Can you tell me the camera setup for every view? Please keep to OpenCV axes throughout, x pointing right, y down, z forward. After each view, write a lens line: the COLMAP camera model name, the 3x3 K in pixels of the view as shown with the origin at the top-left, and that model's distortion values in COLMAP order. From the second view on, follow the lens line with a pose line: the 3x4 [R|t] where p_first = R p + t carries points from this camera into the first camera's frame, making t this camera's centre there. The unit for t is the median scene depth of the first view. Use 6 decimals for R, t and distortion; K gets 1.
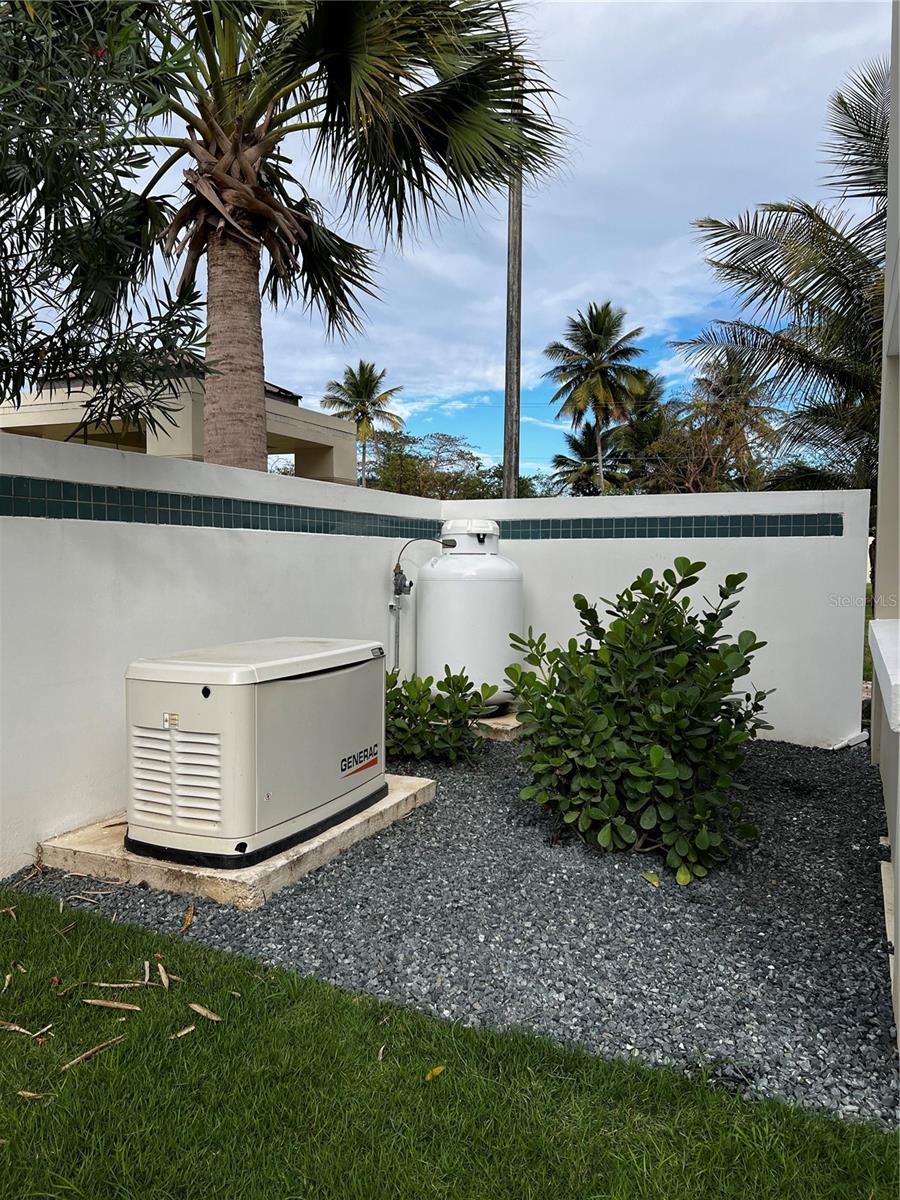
lens RADIAL K [[910.6, 0, 450.3], [0, 910.6, 604.9], [0, 0, 1]] dist [0.046273, 0.002212]
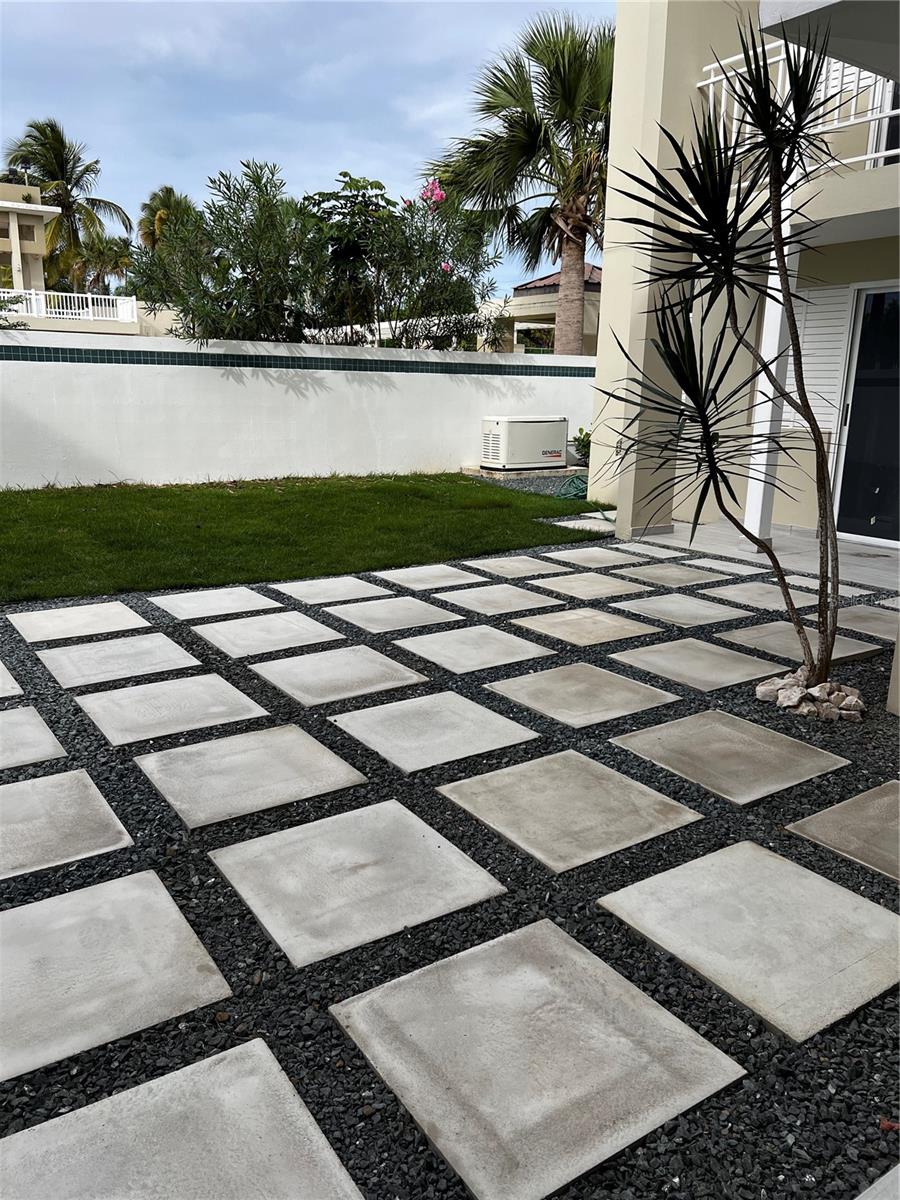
lens RADIAL K [[910.6, 0, 447.1], [0, 910.6, 599.6], [0, 0, 1]] dist [0.046273, 0.002212]
pose [[0.847087, 0.133193, -0.514494, 1.348091], [-0.043342, 0.982175, 0.182906, 0.109596], [0.529684, -0.132638, 0.837760, -1.995978]]
